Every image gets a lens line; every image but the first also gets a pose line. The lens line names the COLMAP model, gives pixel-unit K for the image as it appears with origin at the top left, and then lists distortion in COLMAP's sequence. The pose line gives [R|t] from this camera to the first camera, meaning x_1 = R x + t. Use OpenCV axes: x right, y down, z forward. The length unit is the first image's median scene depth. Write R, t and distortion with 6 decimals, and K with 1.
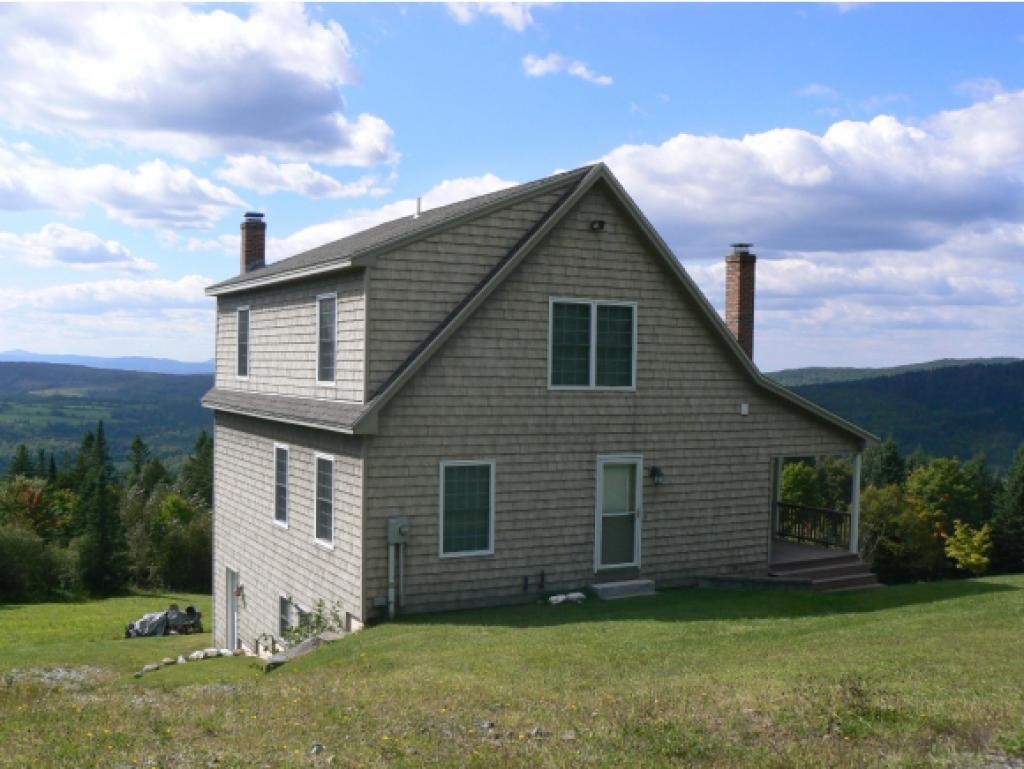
lens RADIAL K [[1110.8, 0, 506.1], [0, 1110.8, 389.7], [0, 0, 1]] dist [-0.187355, 0.225395]
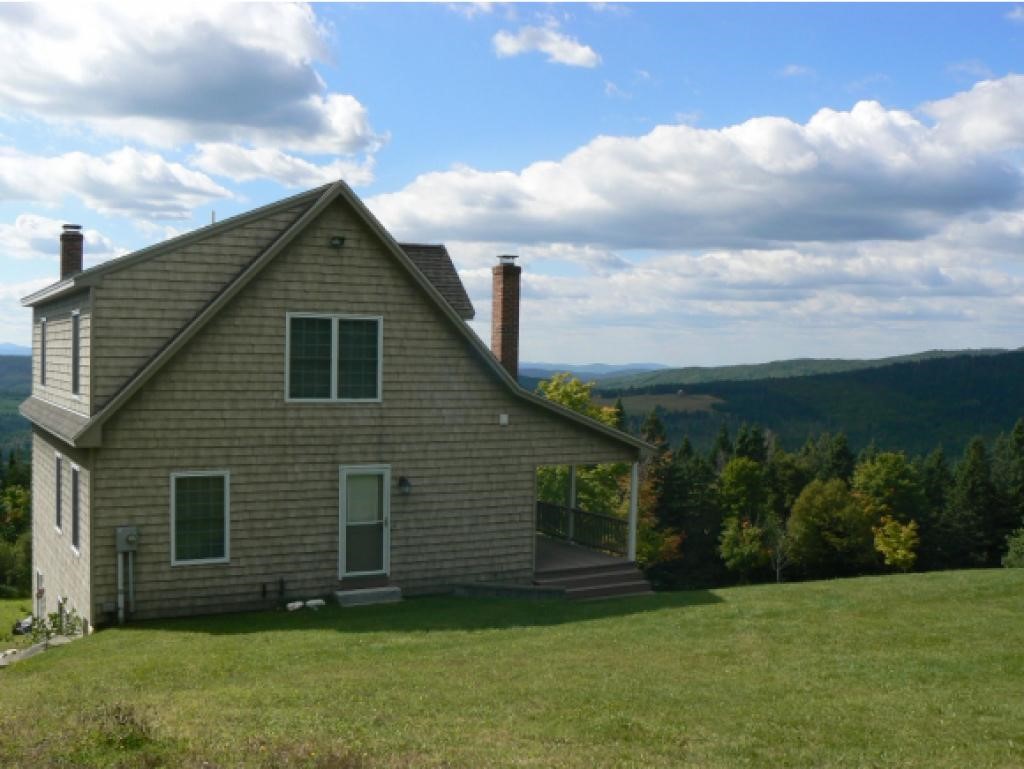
lens RADIAL K [[1118.2, 0, 512.0], [0, 1118.2, 384.5], [0, 0, 1]] dist [-0.179278, 0.203071]
pose [[0.999905, -0.001374, 0.013716, 0.227113], [0.001327, 0.999993, 0.003391, -0.019278], [-0.013721, -0.003373, 0.999900, -0.030915]]
